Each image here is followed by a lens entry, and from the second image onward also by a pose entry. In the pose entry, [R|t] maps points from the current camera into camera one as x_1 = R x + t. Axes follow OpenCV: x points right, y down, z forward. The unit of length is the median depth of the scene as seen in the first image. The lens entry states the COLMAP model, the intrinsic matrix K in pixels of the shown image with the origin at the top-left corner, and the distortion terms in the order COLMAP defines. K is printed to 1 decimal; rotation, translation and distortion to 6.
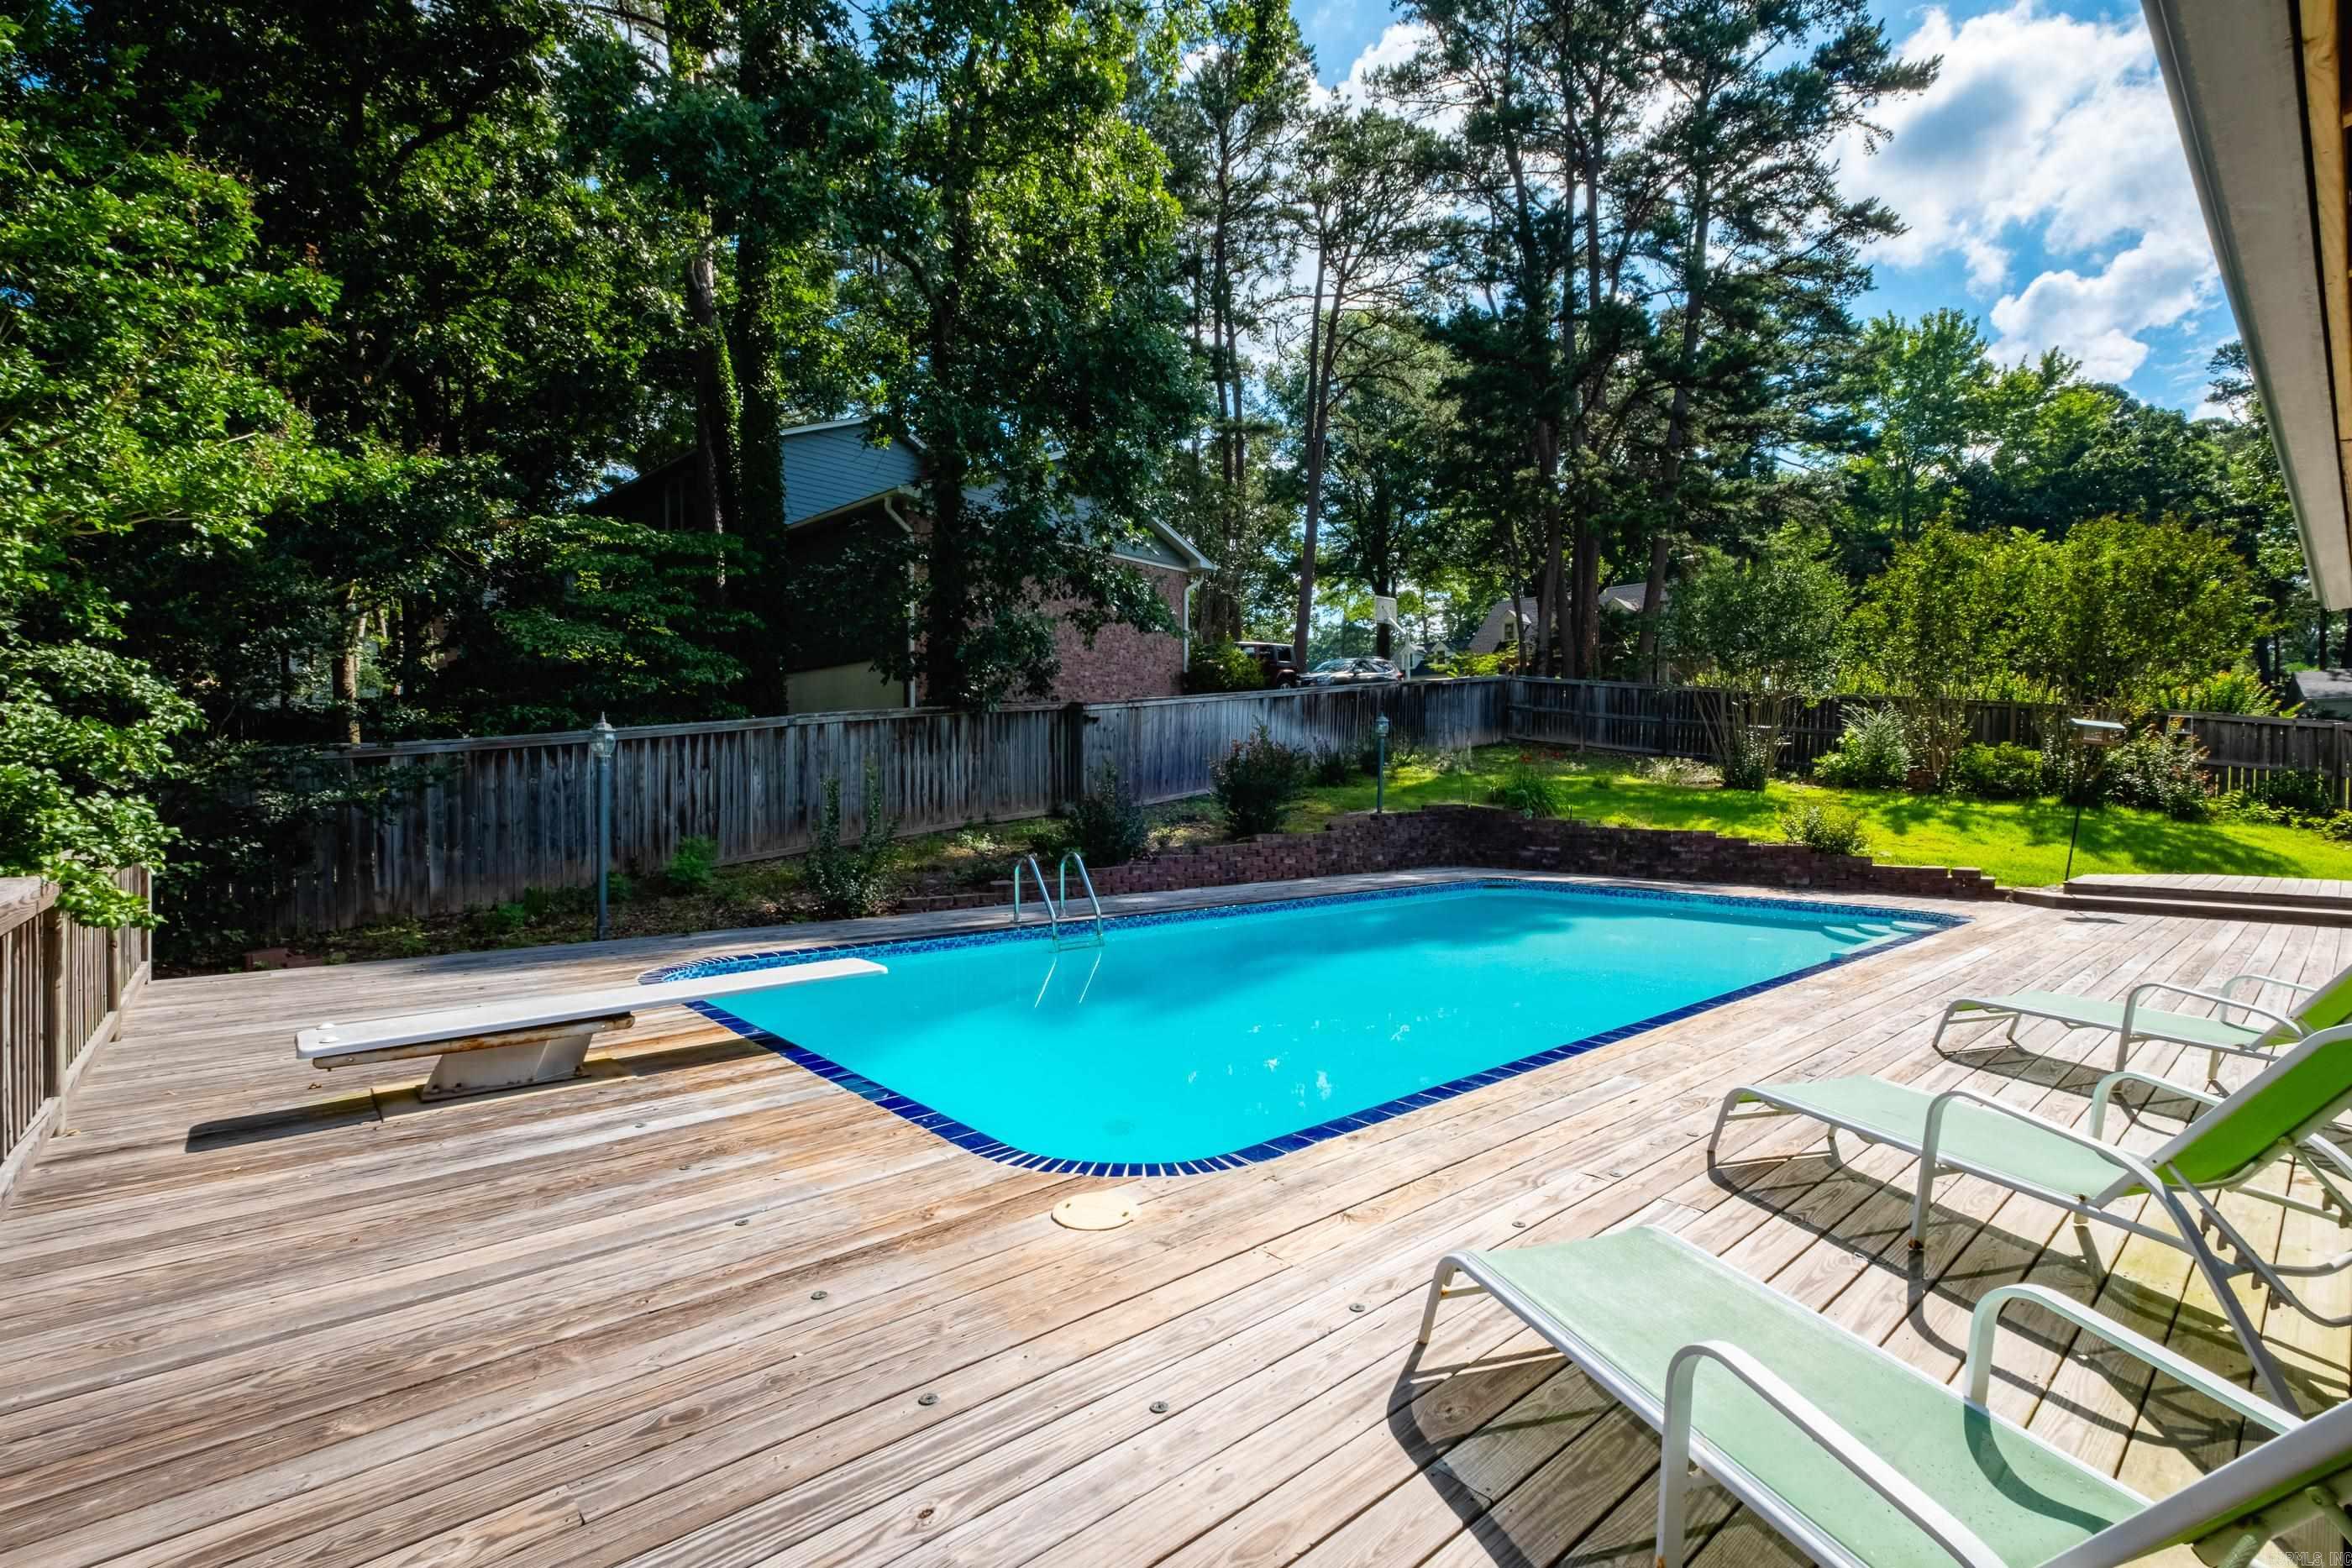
lens RADIAL K [[1047.5, 0, 1188.3], [0, 1047.5, 779.3], [0, 0, 1]] dist [0.003968, -0.000366]
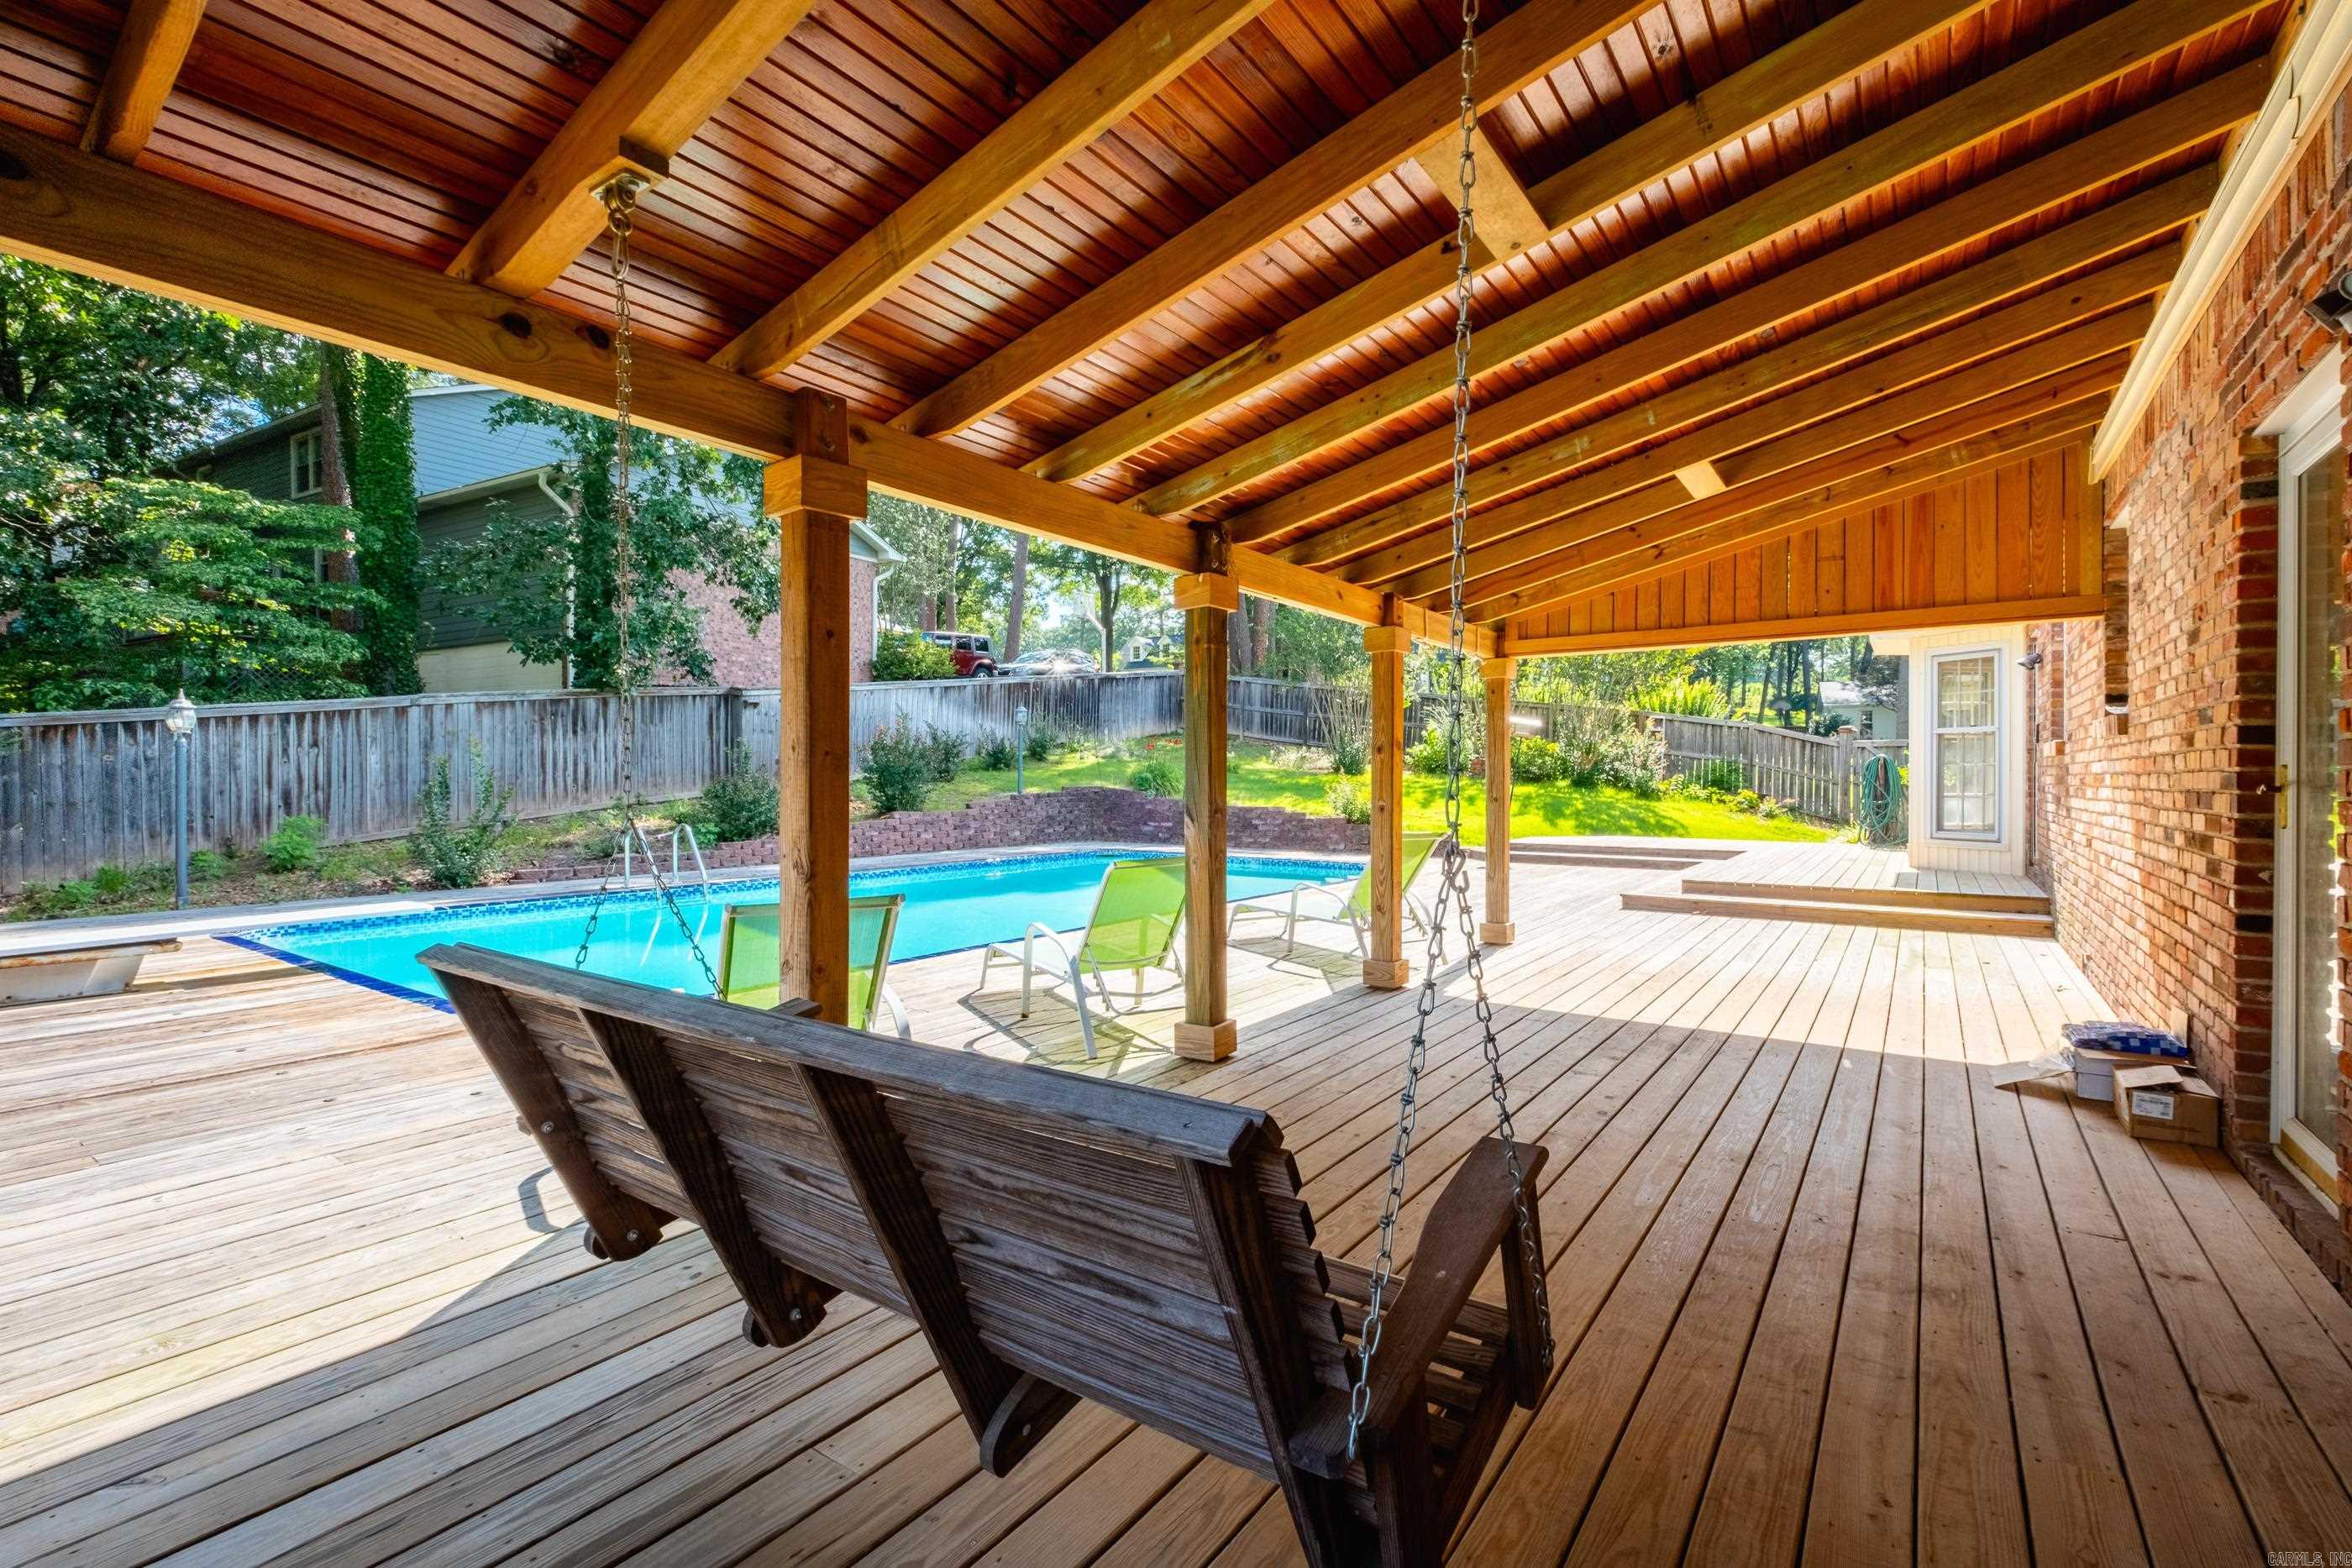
lens RADIAL K [[1052.0, 0, 1176.0], [0, 1052.0, 784.0], [0, 0, 1]] dist [0.001728, -0.005072]
pose [[0.974676, 0.001424, 0.223616, 0.099114], [-0.004750, 0.999886, 0.014336, 0.006010], [-0.223570, -0.015035, 0.974572, -0.135075]]
